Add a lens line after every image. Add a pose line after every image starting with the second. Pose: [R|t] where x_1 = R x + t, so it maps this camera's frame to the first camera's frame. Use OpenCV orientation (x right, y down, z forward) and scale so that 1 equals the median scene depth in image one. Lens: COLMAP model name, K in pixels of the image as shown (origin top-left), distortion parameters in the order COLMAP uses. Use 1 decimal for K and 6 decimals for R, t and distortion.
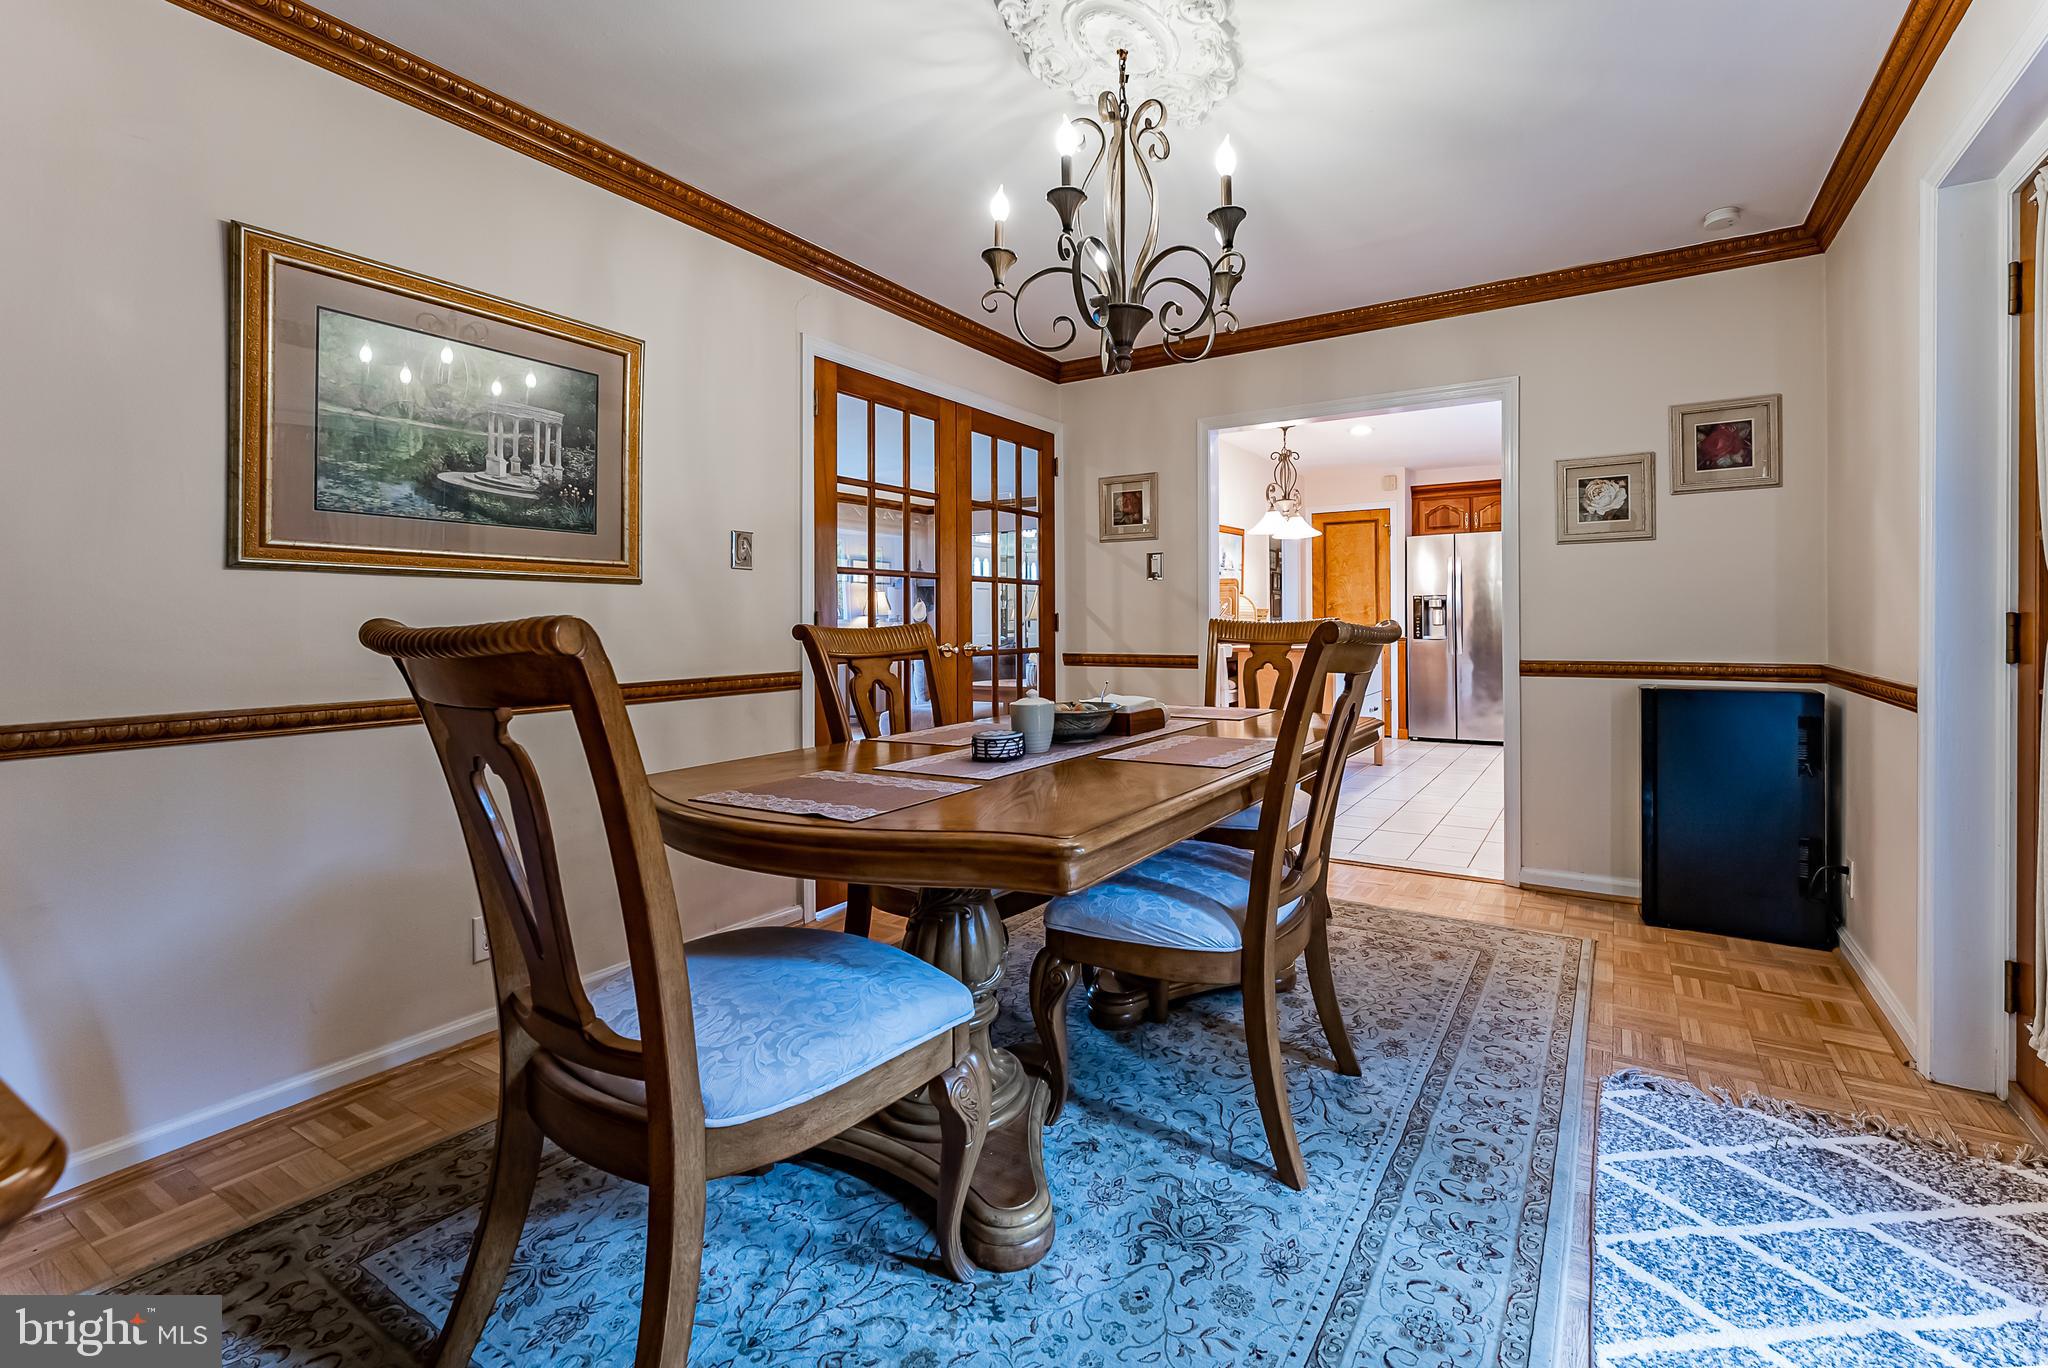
lens RADIAL K [[868.3, 0, 1089.2], [0, 868.3, 630.0], [0, 0, 1]] dist [0.003462, 0.000532]
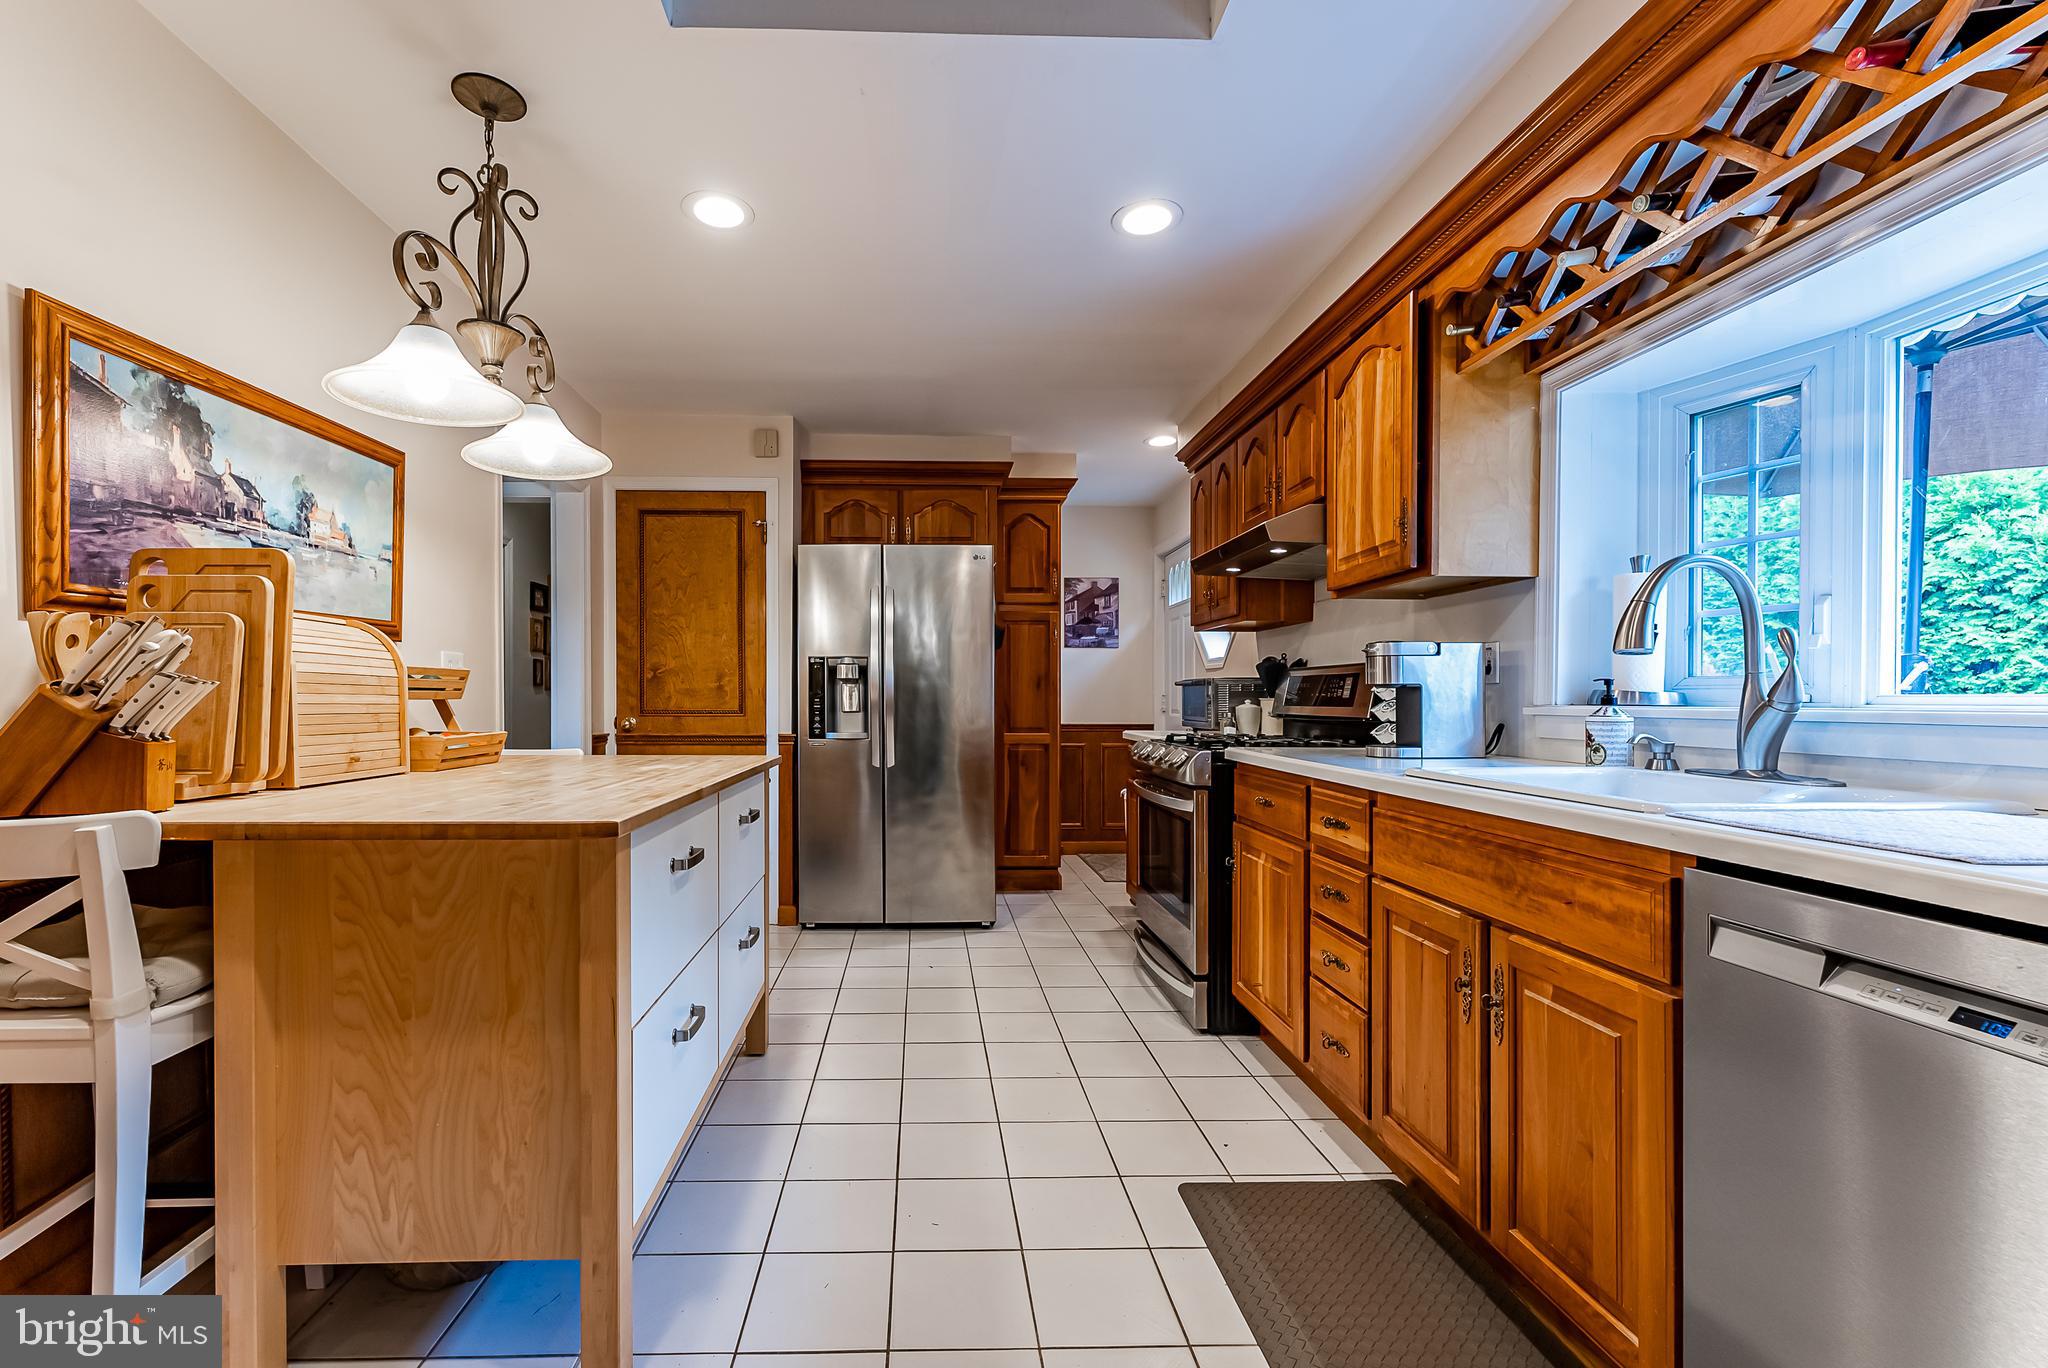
lens RADIAL K [[837.6, 0, 953.7], [0, 837.6, 713.6], [0, 0, 1]] dist [-0.000071, -0.000242]
pose [[0.844511, -0.004360, 0.535520, 0.170999], [-0.002124, 0.999932, 0.011491, -0.010681], [-0.535533, -0.010842, 0.844445, 0.510885]]
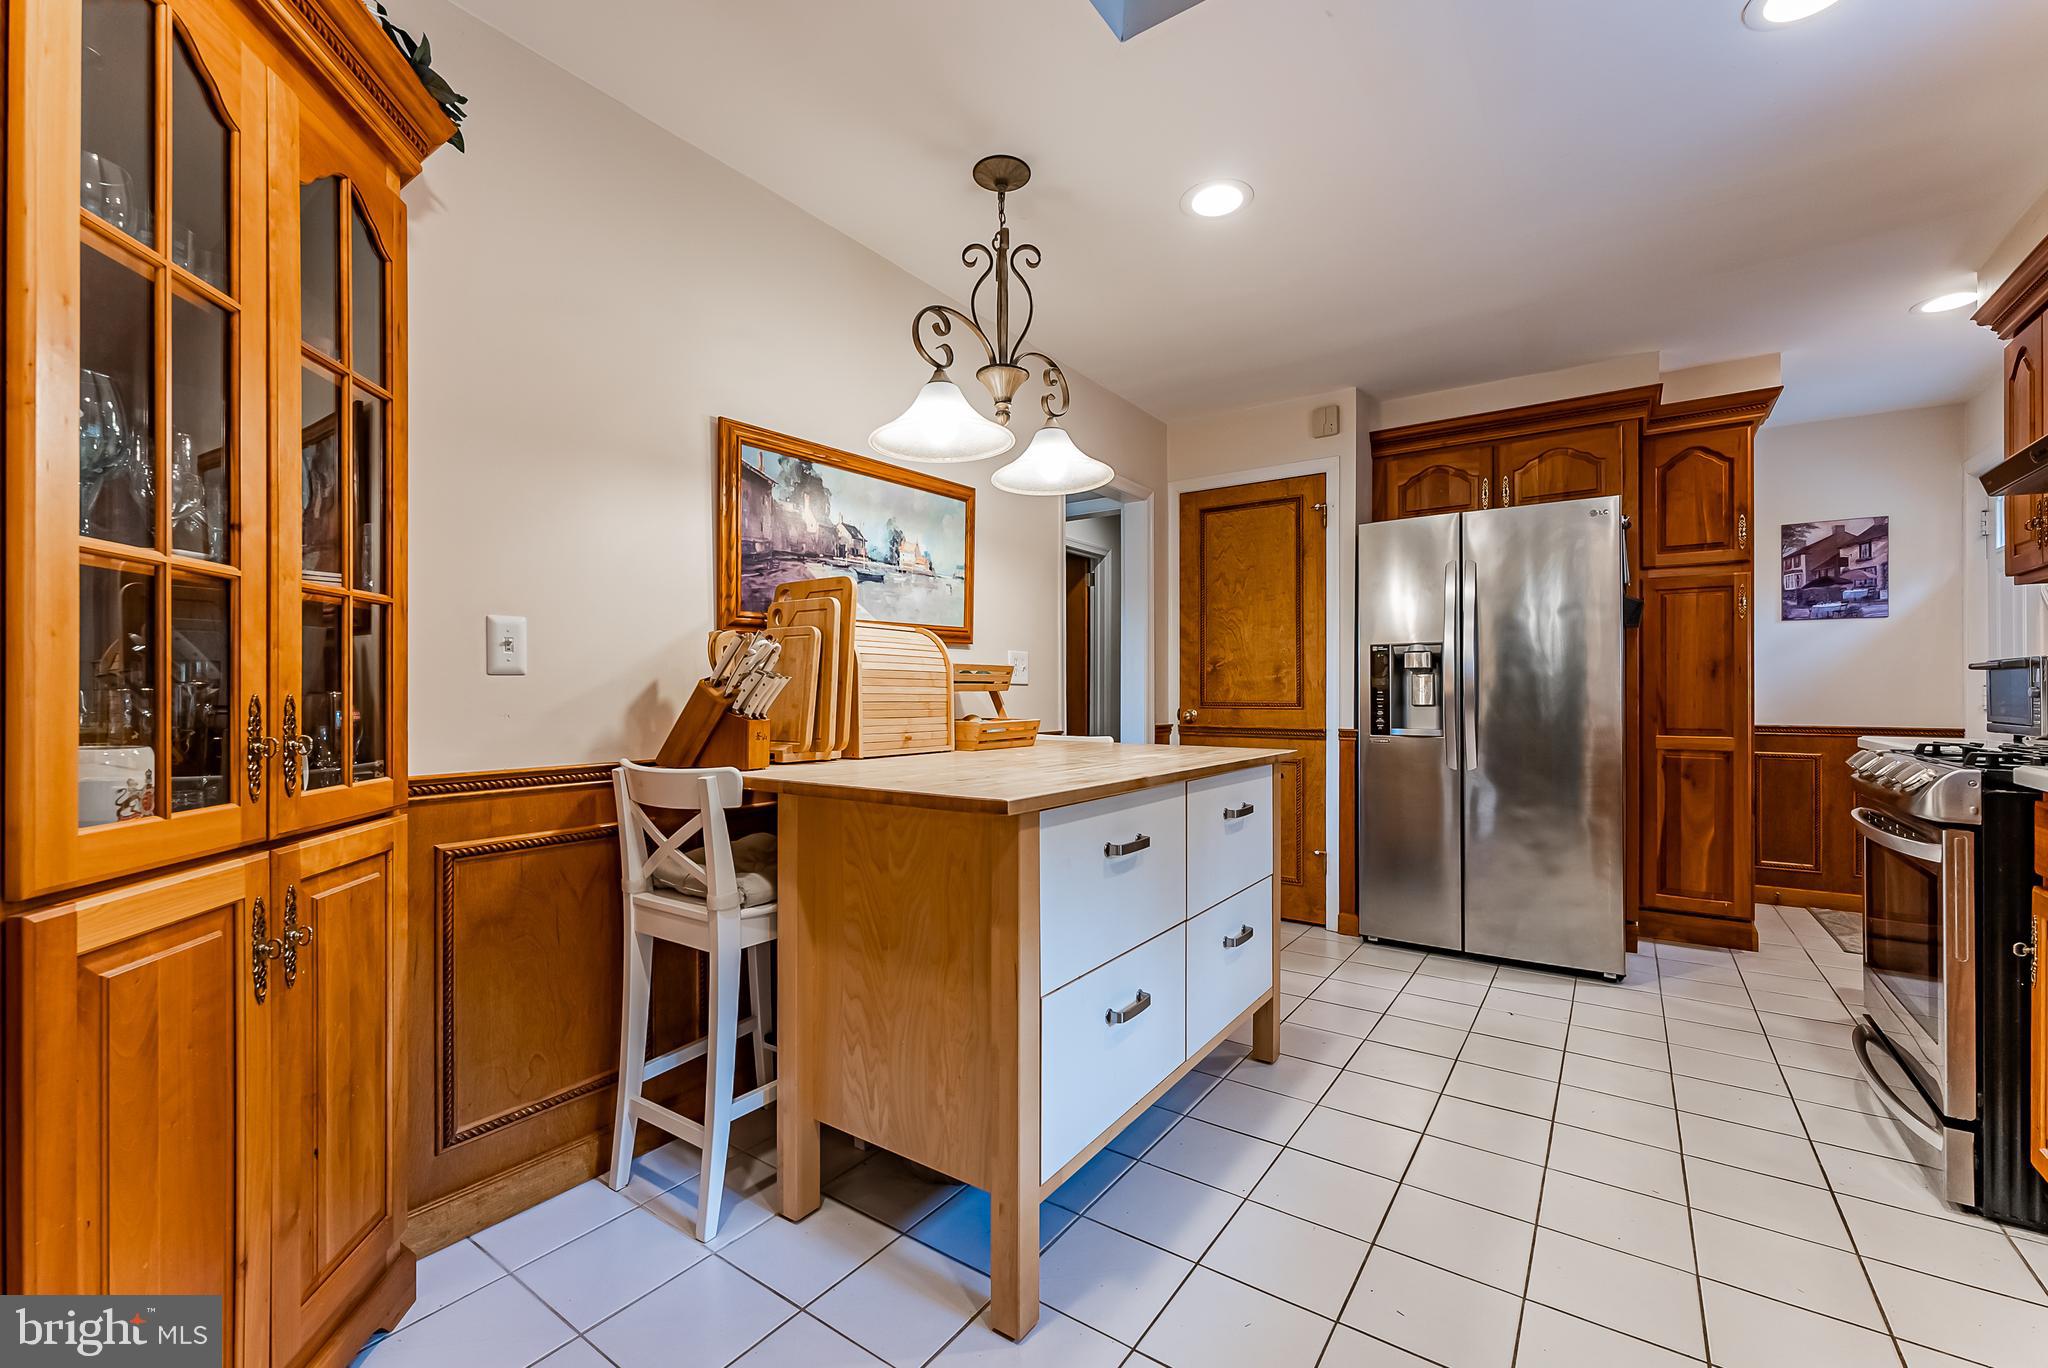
lens RADIAL K [[837.6, 0, 1017.1], [0, 837.6, 699.2], [0, 0, 1]] dist [-0.000071, -0.000242]
pose [[0.997199, 0.004137, -0.074674, 0.206642], [-0.003884, 0.999986, 0.003535, -0.009916], [0.074687, -0.003236, 0.997202, 0.508307]]
